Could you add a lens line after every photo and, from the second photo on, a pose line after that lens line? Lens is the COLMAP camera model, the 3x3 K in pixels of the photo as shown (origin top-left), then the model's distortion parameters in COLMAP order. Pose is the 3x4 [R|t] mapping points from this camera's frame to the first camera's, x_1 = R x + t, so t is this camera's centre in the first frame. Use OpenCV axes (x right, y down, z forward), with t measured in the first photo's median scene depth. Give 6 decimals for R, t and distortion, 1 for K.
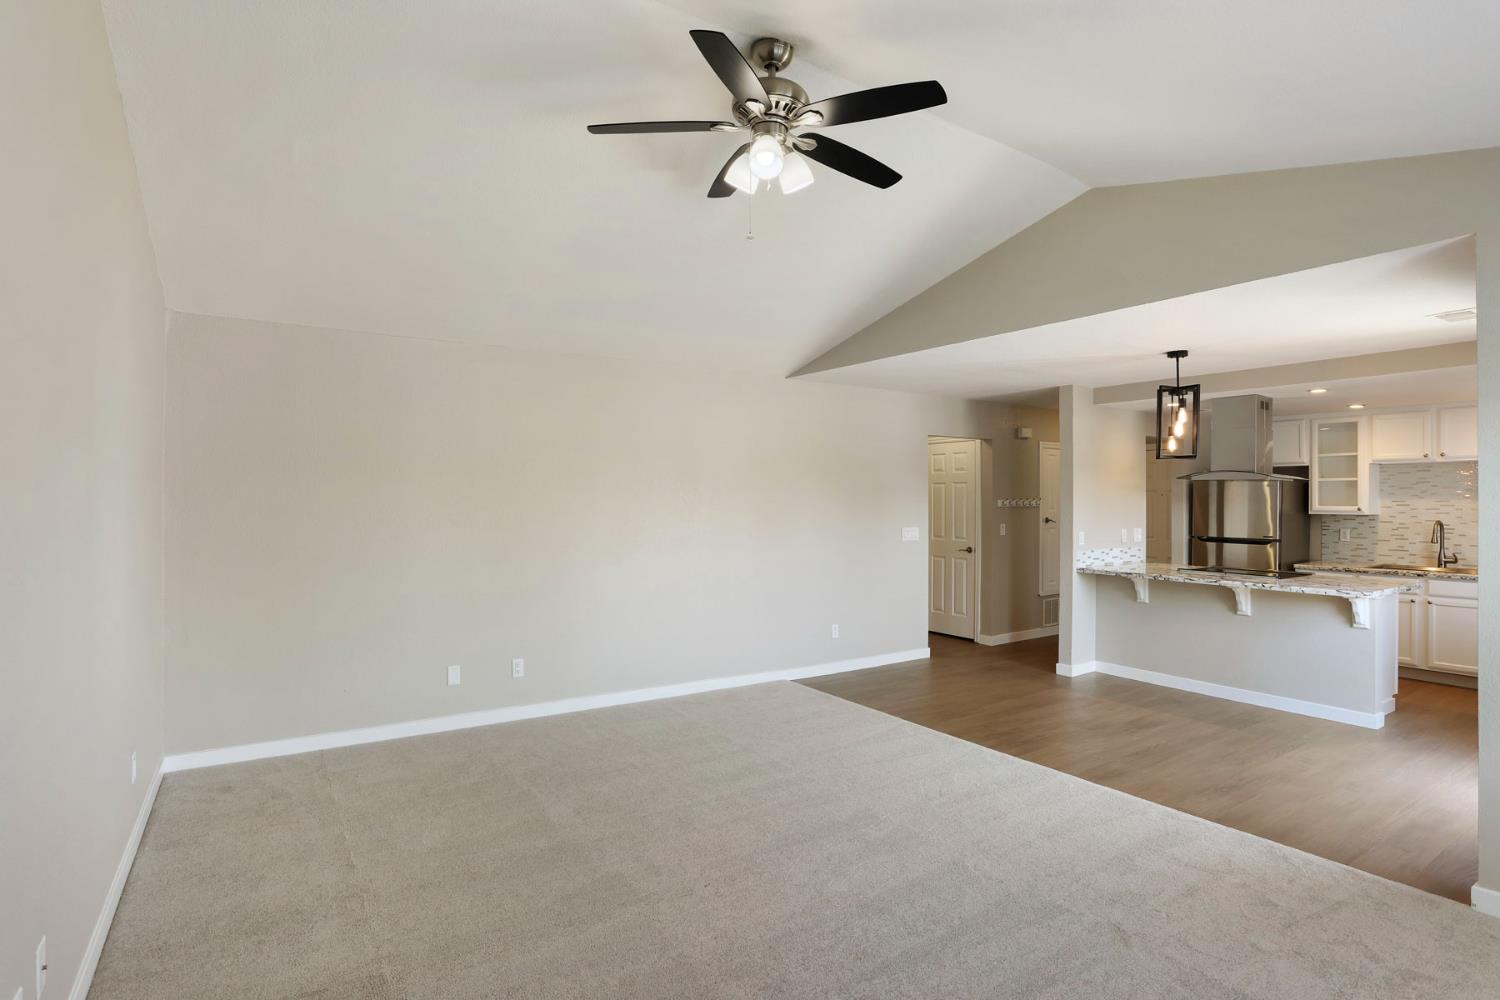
lens RADIAL K [[755.9, 0, 750.3], [0, 755.9, 489.8], [0, 0, 1]] dist [-0.049435, 0.021273]
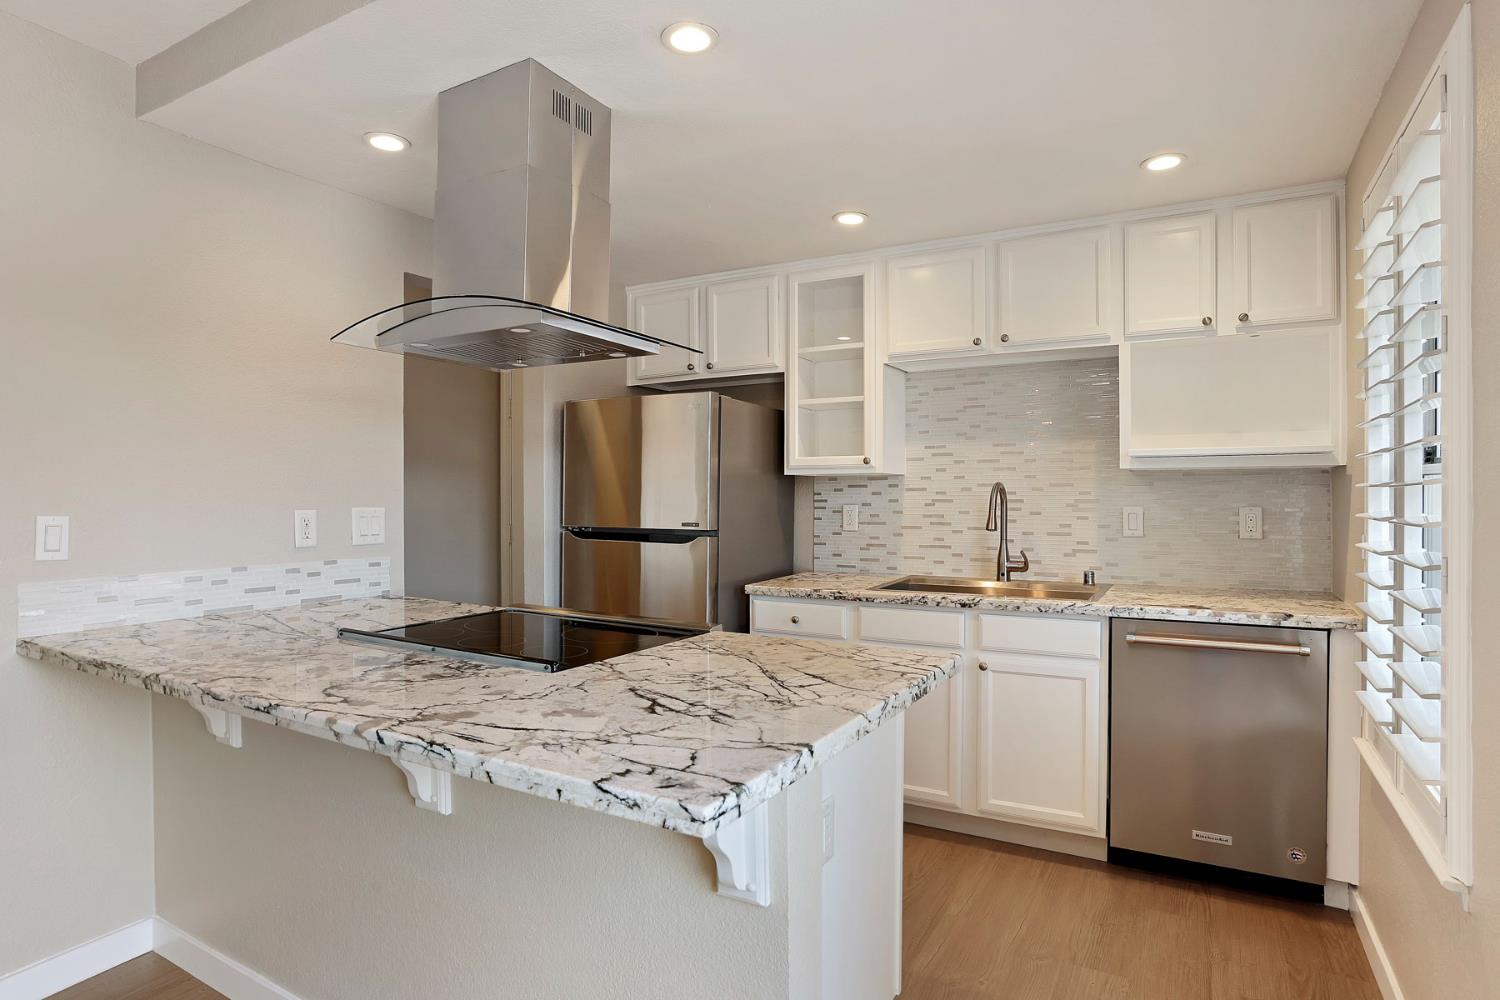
lens RADIAL K [[822.7, 0, 756.0], [0, 822.7, 490.6], [0, 0, 1]] dist [-0.033307, 0.000795]
pose [[0.892067, -0.000241, 0.451903, 0.524838], [-0.002561, 0.999981, 0.005588, 0.041818], [-0.451896, -0.006142, 0.892049, 0.564067]]
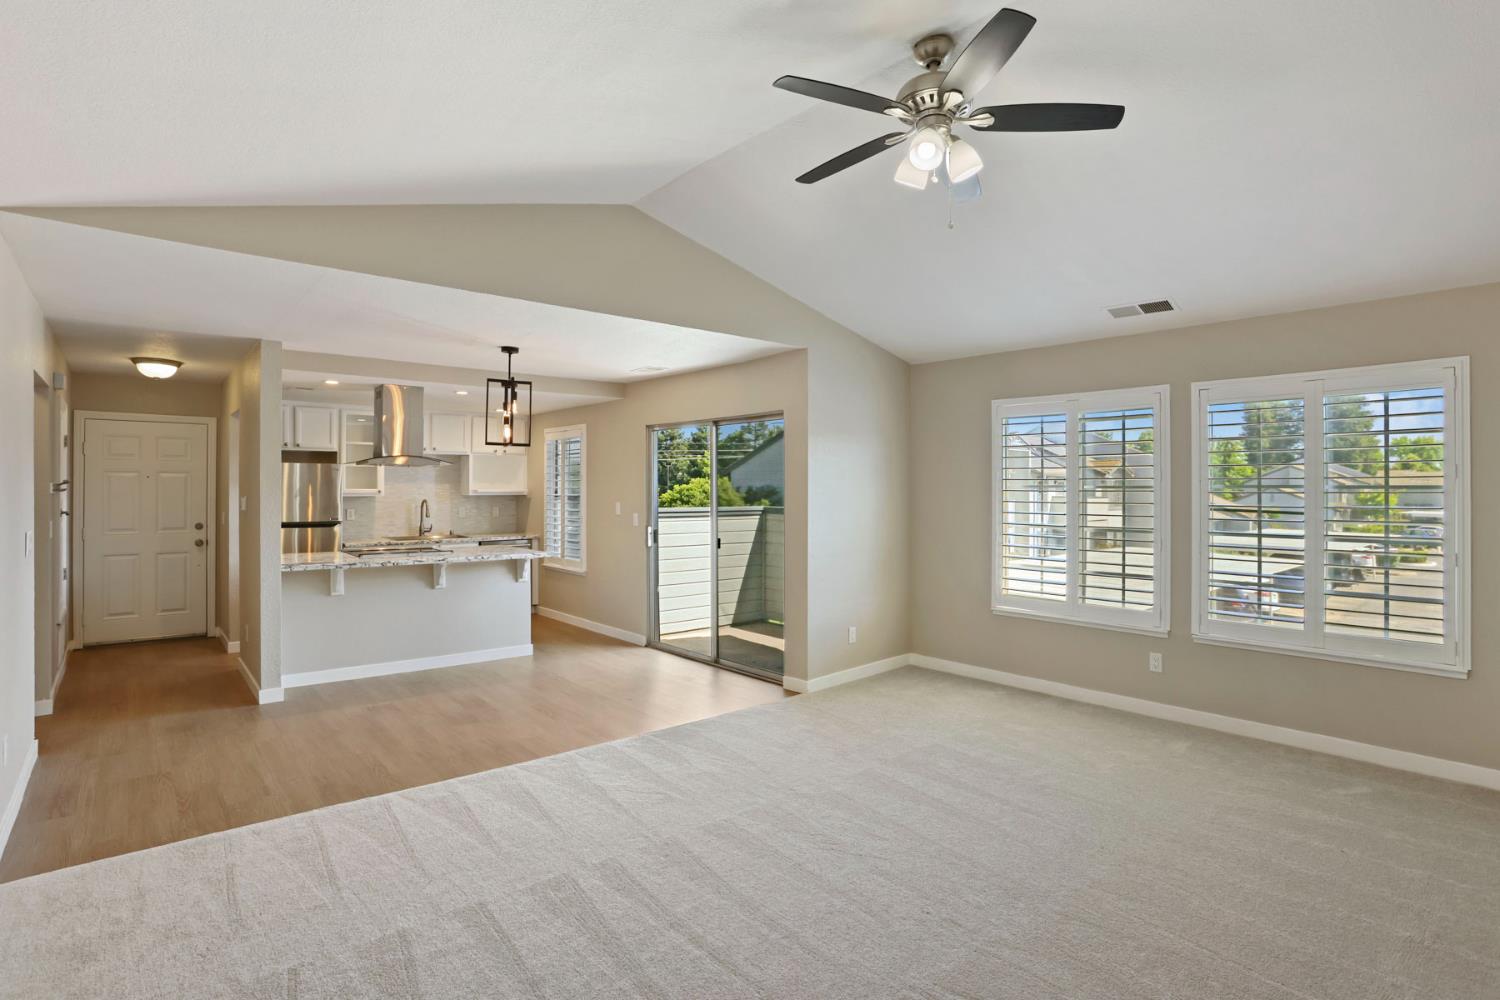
lens RADIAL K [[734.2, 0, 742.8], [0, 734.2, 486.2], [0, 0, 1]] dist [-0.088479, 0.054316]
pose [[-0.116842, -0.001745, 0.993149, -0.372820], [-0.016659, 0.999861, -0.000203, 0.008392], [-0.993011, -0.016568, -0.116855, 0.559192]]
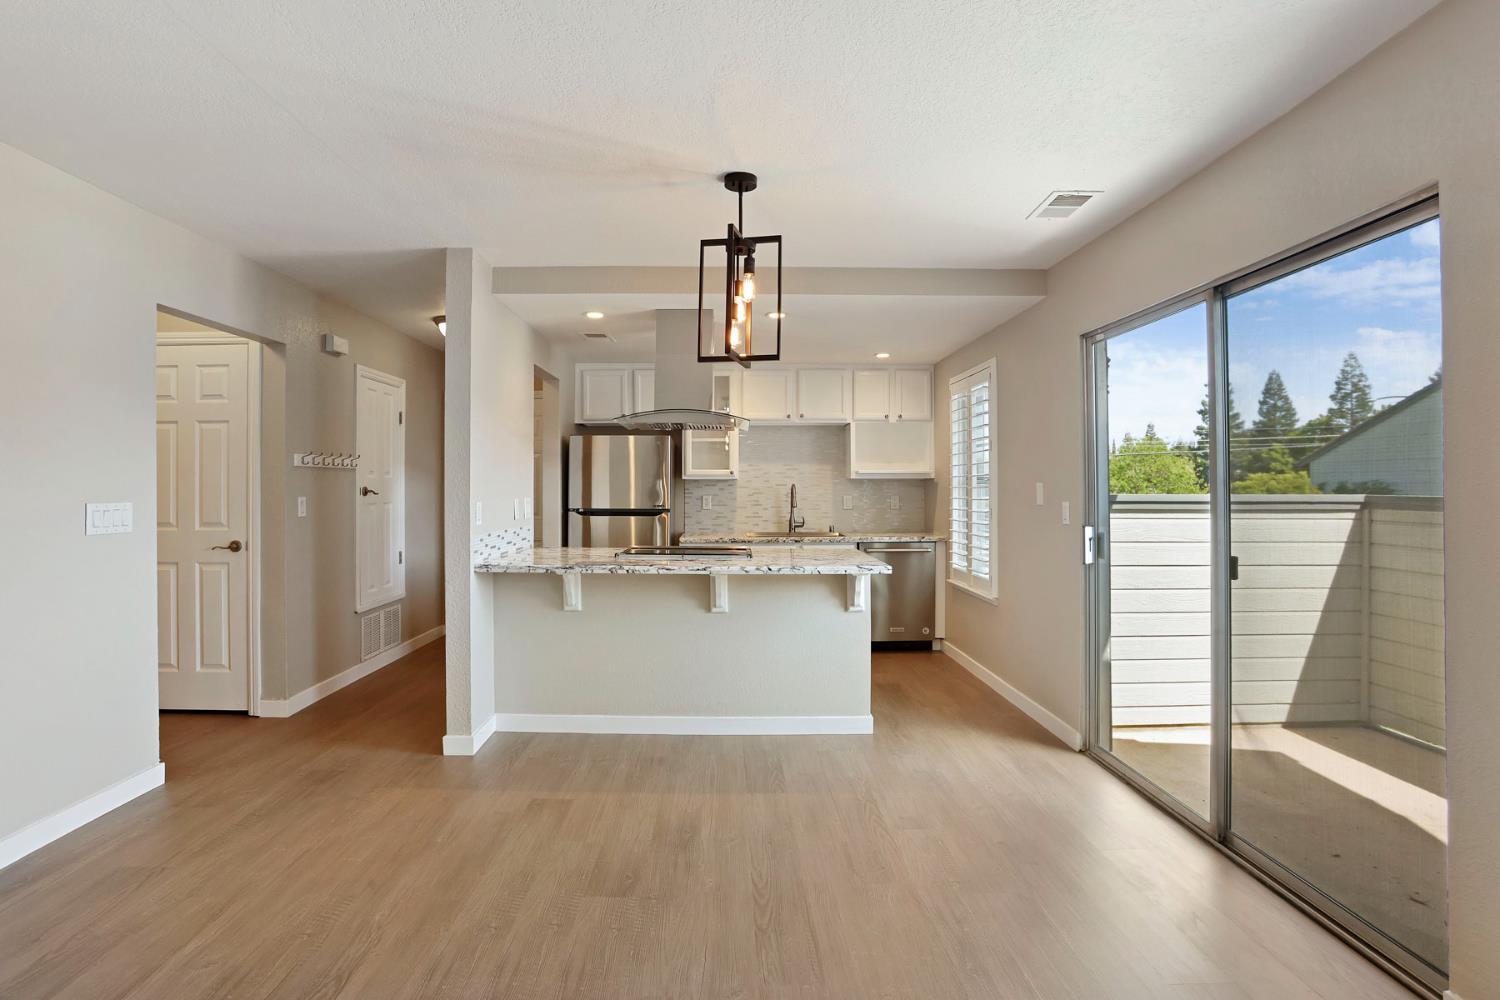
lens RADIAL K [[734.2, 0, 742.8], [0, 734.2, 486.2], [0, 0, 1]] dist [-0.088479, 0.054316]
pose [[0.545545, -0.001752, 0.838079, 0.074626], [-0.008966, 0.999928, 0.007927, 0.035162], [-0.838033, -0.011839, 0.545491, 0.493036]]
